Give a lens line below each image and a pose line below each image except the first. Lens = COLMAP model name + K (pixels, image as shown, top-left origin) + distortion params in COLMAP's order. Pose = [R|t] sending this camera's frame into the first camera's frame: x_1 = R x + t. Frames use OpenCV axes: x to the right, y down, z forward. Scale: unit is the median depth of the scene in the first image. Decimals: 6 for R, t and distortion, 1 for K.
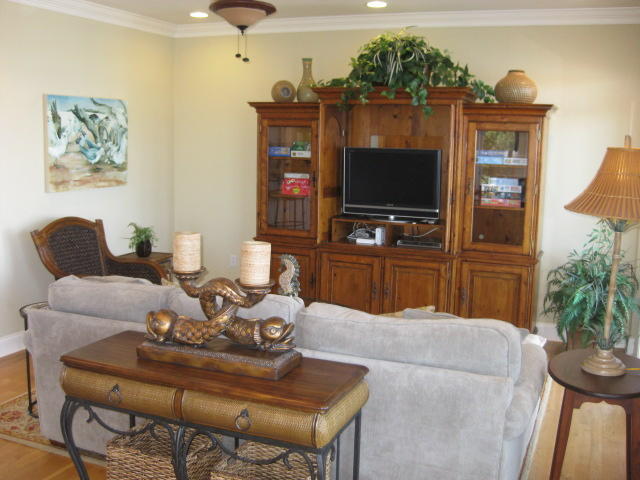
lens RADIAL K [[709.3, 0, 320.0], [0, 709.3, 240.0], [0, 0, 1]] dist [0.007434, -0.001691]
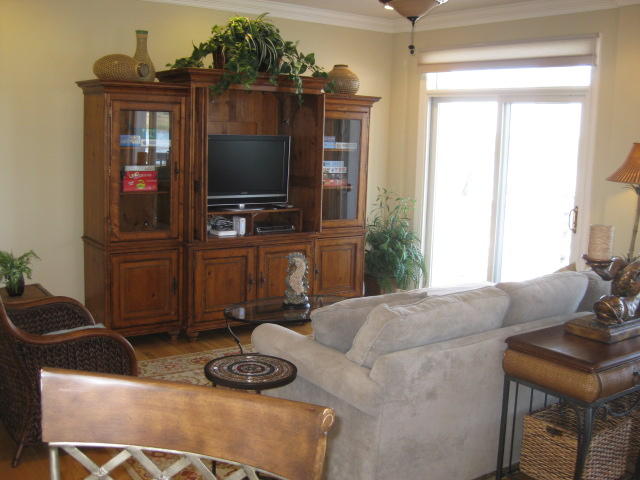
lens RADIAL K [[706.4, 0, 320.0], [0, 706.4, 240.0], [0, 0, 1]] dist [0.073087, -0.006390]
pose [[0.603180, -0.133514, 0.786351, -0.625399], [0.104028, 0.990638, 0.088404, -0.061901], [-0.790792, 0.028479, 0.611422, 0.325202]]
